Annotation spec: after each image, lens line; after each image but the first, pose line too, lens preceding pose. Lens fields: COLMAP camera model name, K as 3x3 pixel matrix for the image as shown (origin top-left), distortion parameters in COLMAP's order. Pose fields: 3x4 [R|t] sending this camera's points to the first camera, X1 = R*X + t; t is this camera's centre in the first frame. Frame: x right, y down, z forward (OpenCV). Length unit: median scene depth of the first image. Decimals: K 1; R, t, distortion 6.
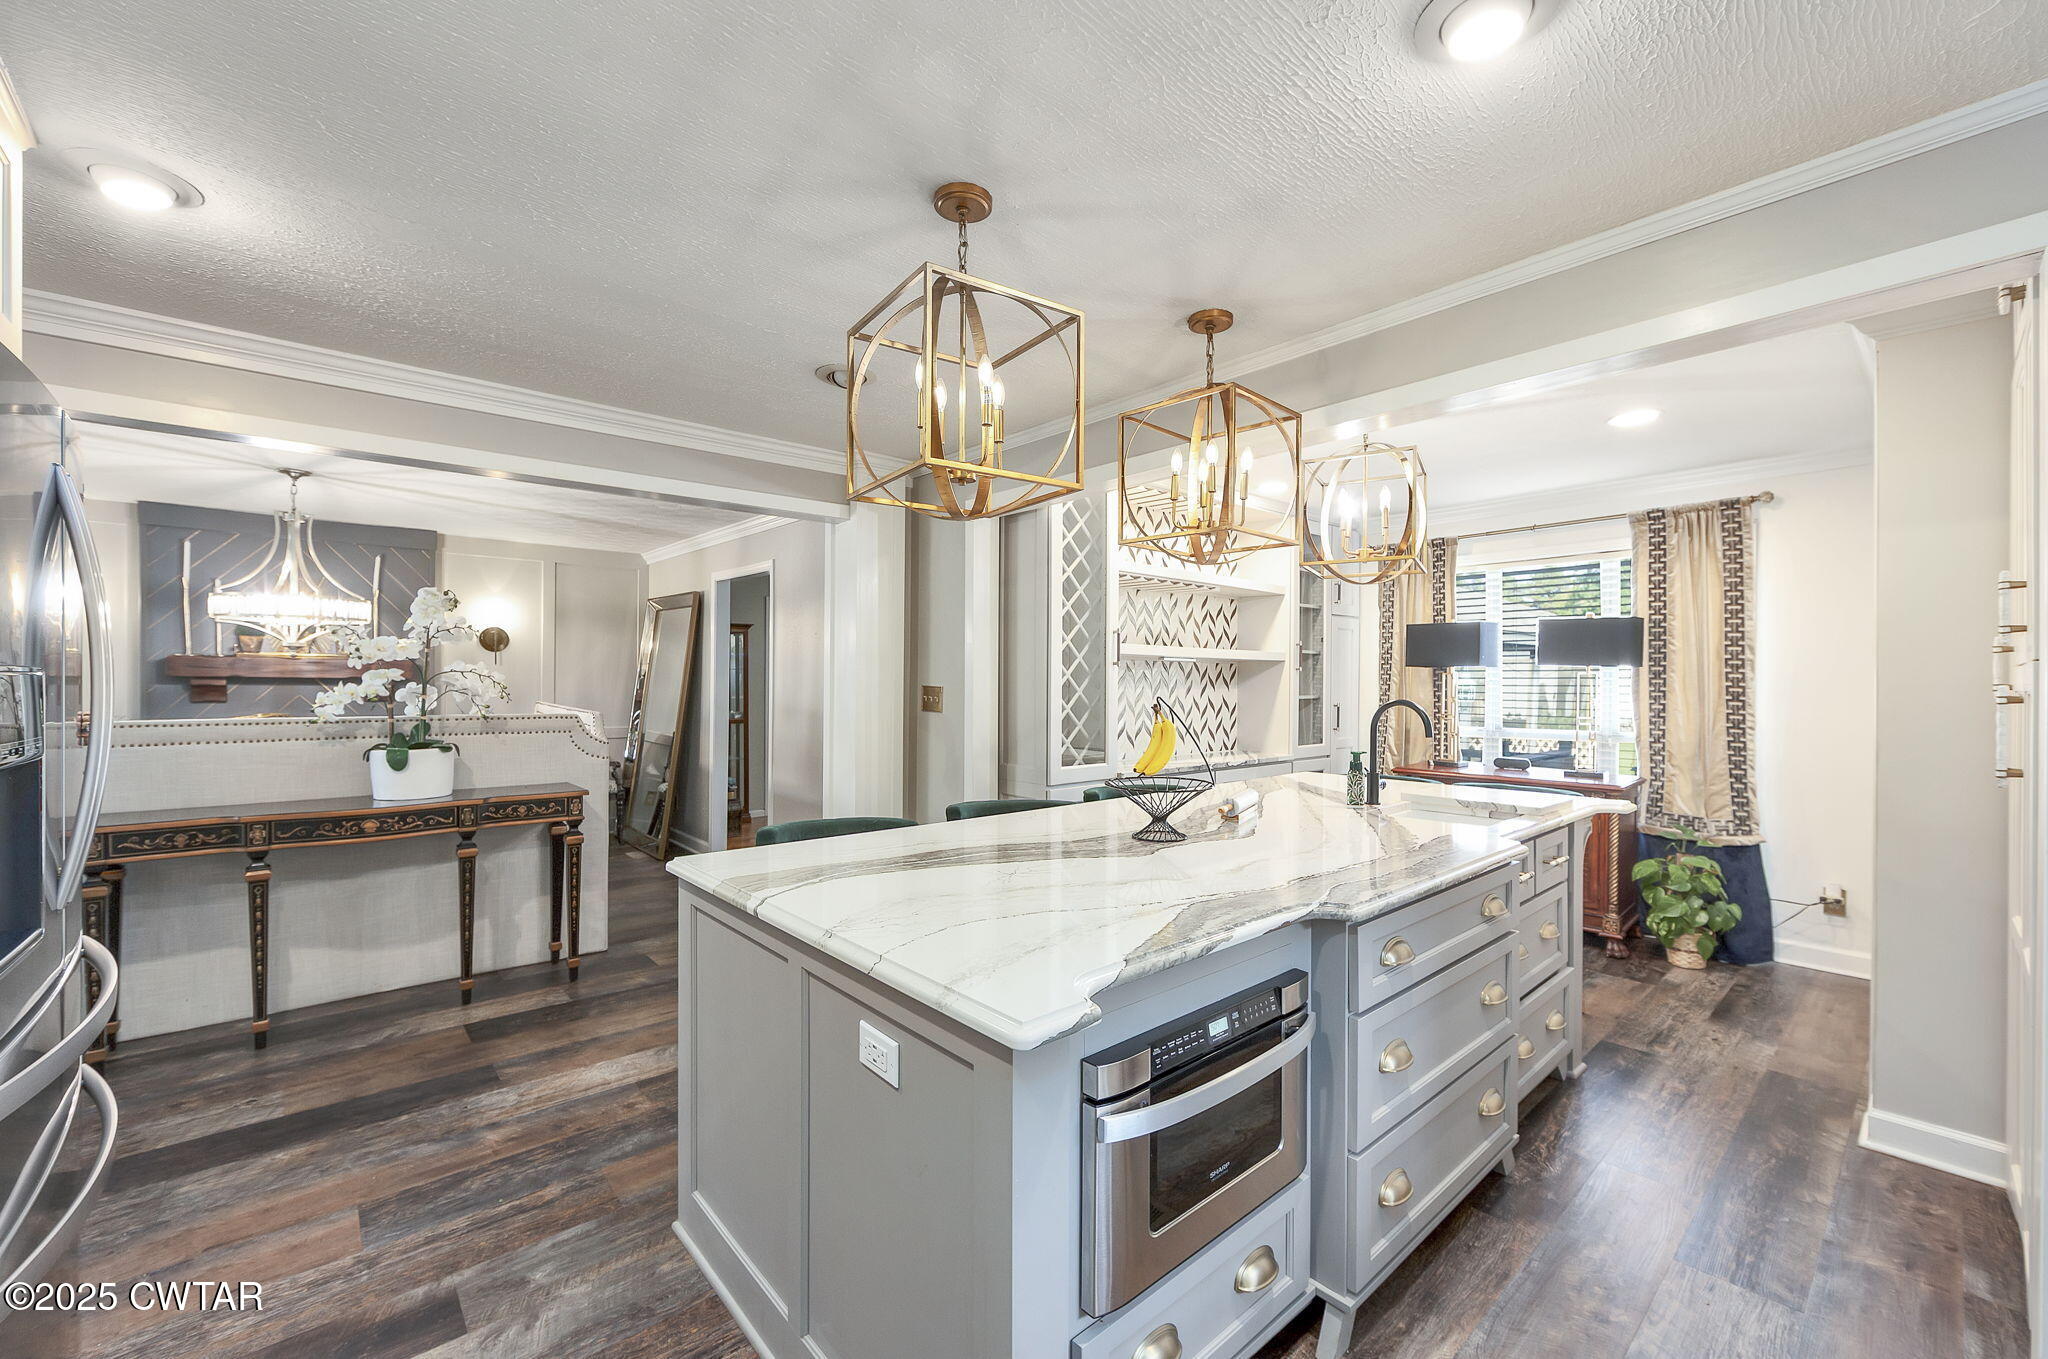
lens RADIAL K [[818.6, 0, 1020.3], [0, 818.6, 683.7], [0, 0, 1]] dist [-0.004255, -0.000014]
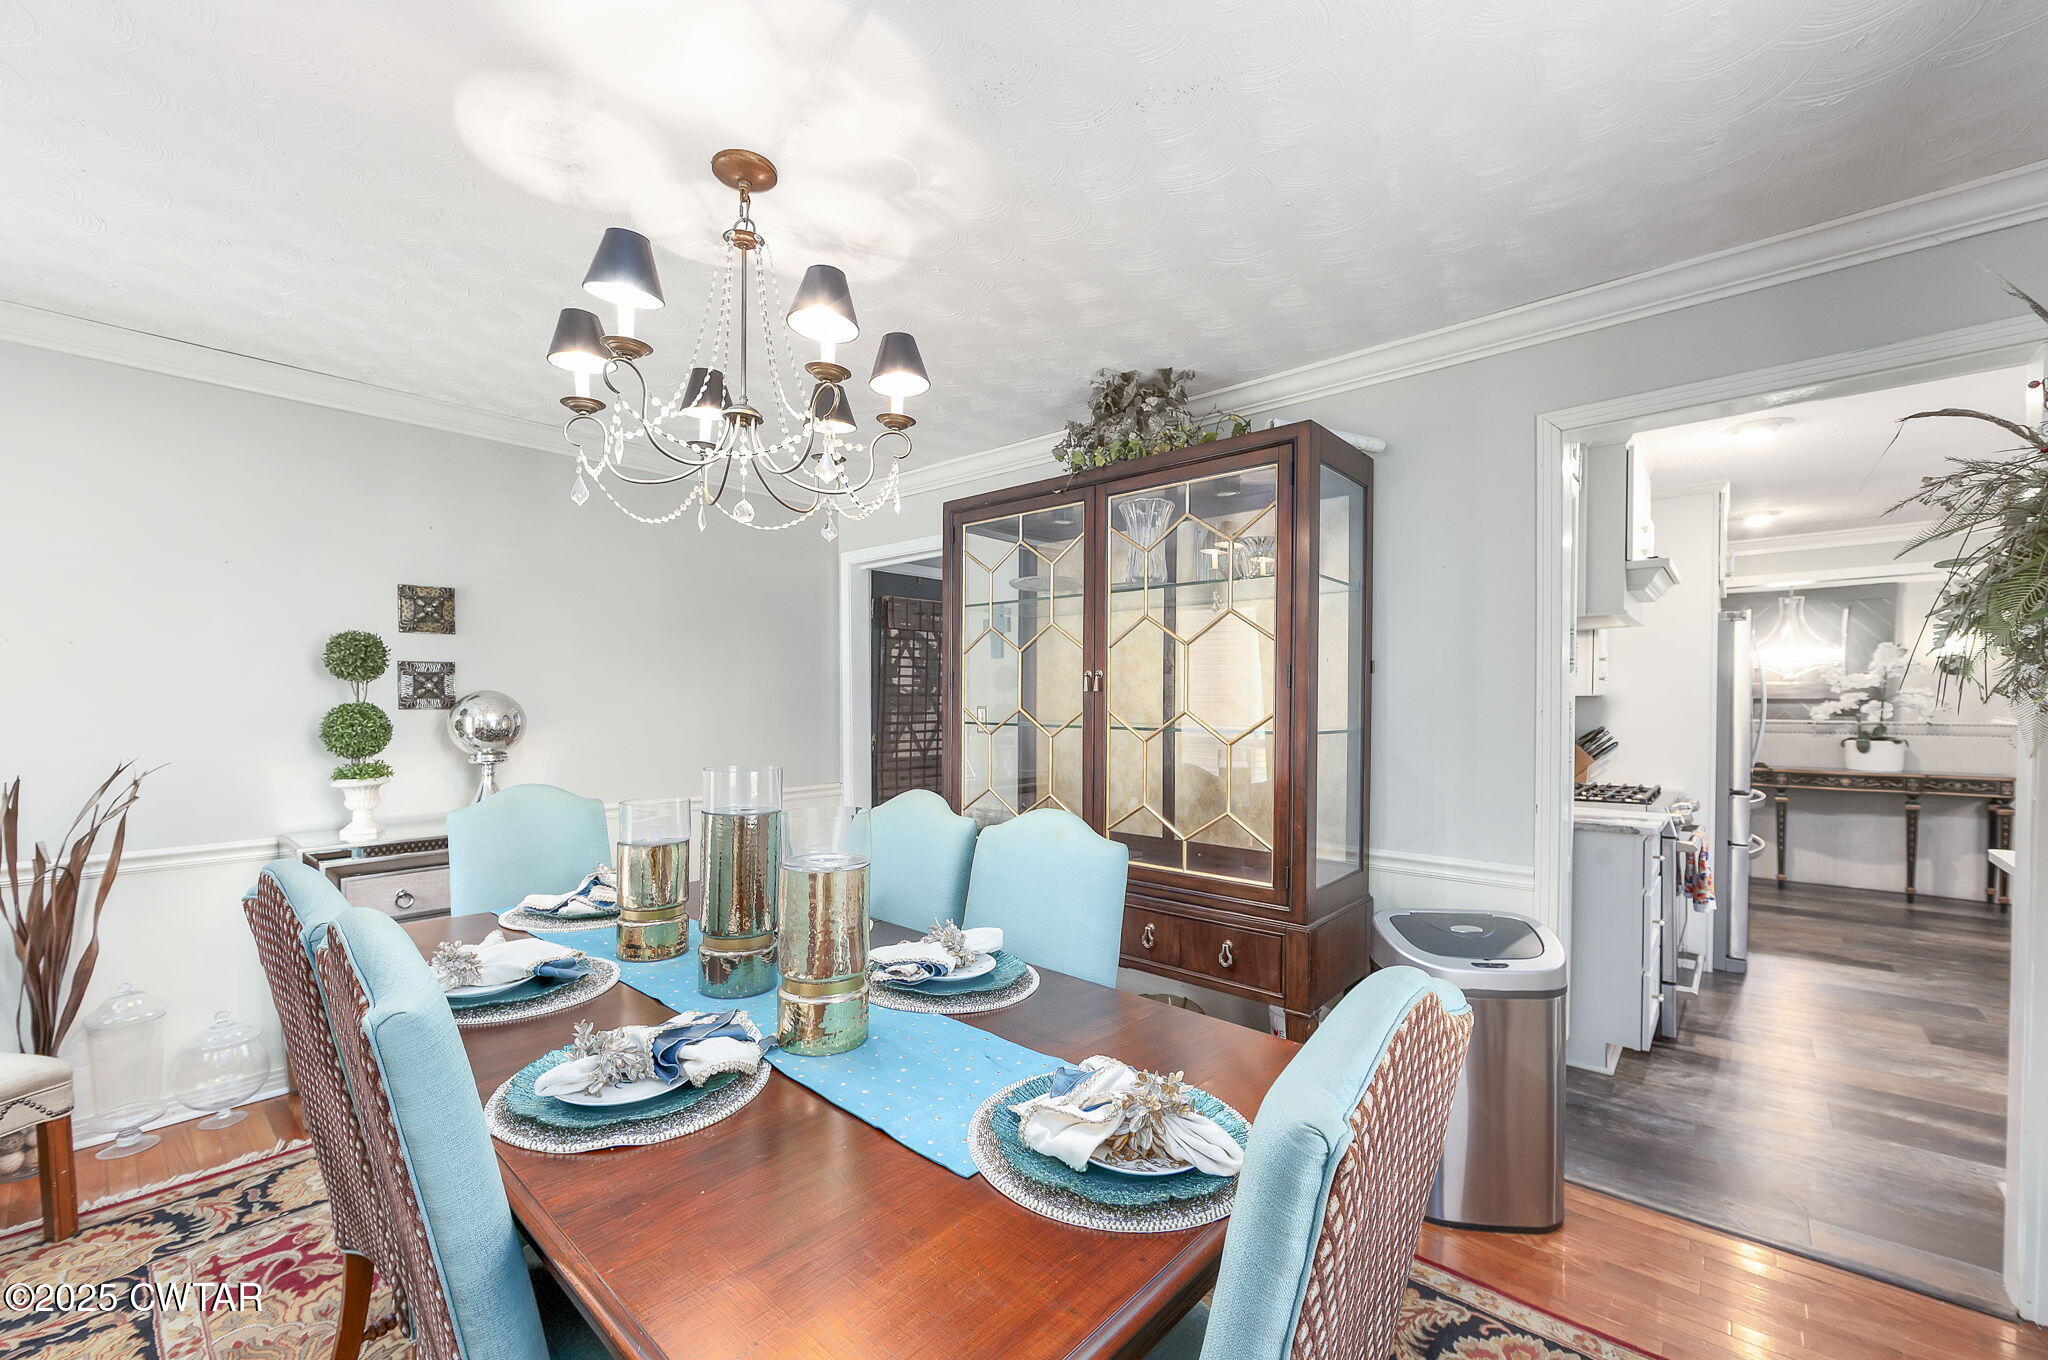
lens RADIAL K [[818.6, 0, 1029.8], [0, 818.6, 718.7], [0, 0, 1]] dist [-0.004255, -0.000014]
pose [[0.128868, 0.013295, -0.991573, 0.628044], [-0.000301, 0.999911, 0.013367, 0.013262], [0.991662, -0.001425, 0.128861, -0.848356]]
